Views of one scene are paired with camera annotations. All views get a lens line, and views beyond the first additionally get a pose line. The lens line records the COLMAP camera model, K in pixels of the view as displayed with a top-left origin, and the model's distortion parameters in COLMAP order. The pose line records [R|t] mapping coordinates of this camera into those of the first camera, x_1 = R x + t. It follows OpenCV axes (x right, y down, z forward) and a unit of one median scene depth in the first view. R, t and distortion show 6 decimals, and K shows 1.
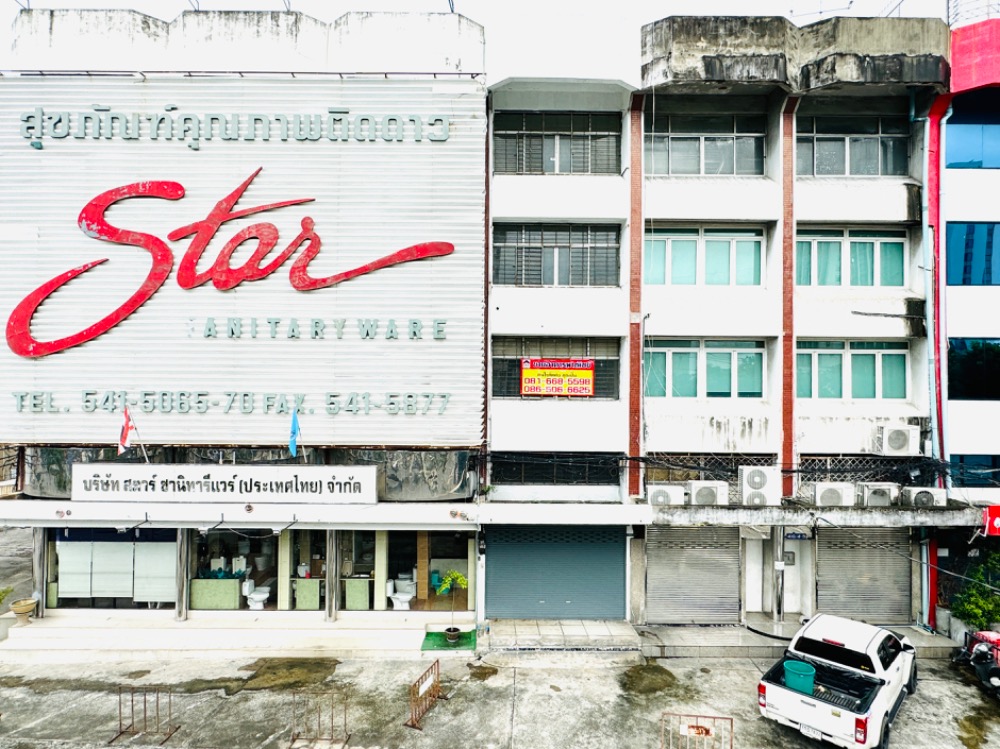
lens RADIAL K [[560.3, 0, 487.6], [0, 560.3, 389.1], [0, 0, 1]] dist [-0.001252, -0.000174]
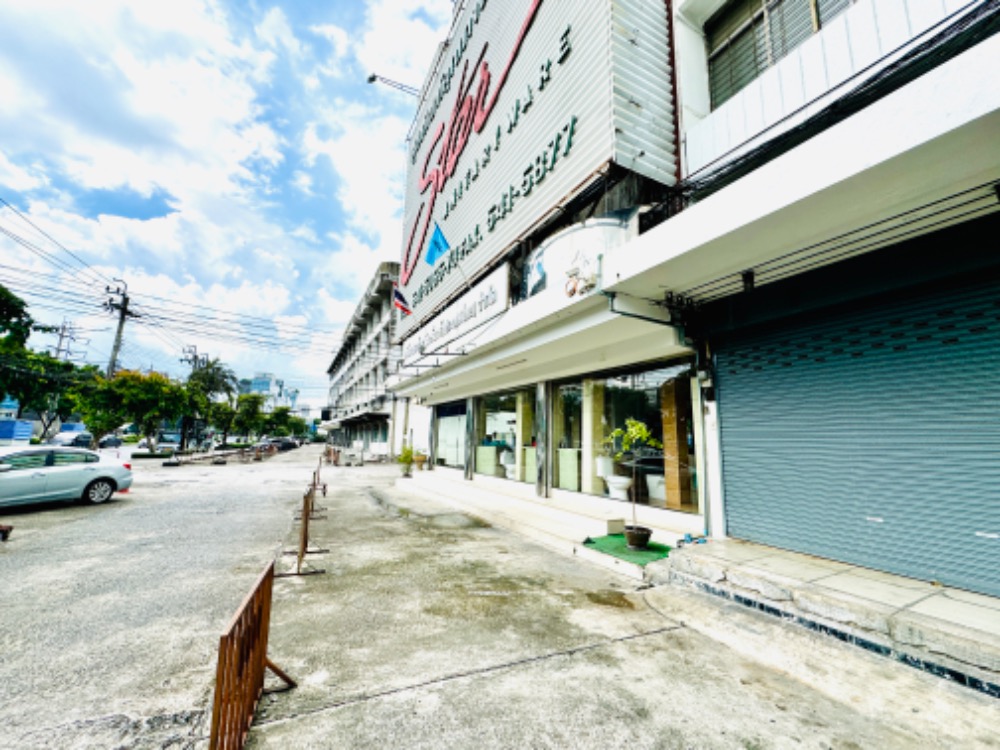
lens RADIAL K [[400.4, 0, 498.7], [0, 400.4, 371.1], [0, 0, 1]] dist [-0.000114, 0.000108]
pose [[0.464542, -0.147524, -0.873177, 0.233177], [-0.006781, 0.985405, -0.170092, 0.348692], [0.885525, 0.084936, 0.456761, 0.698044]]
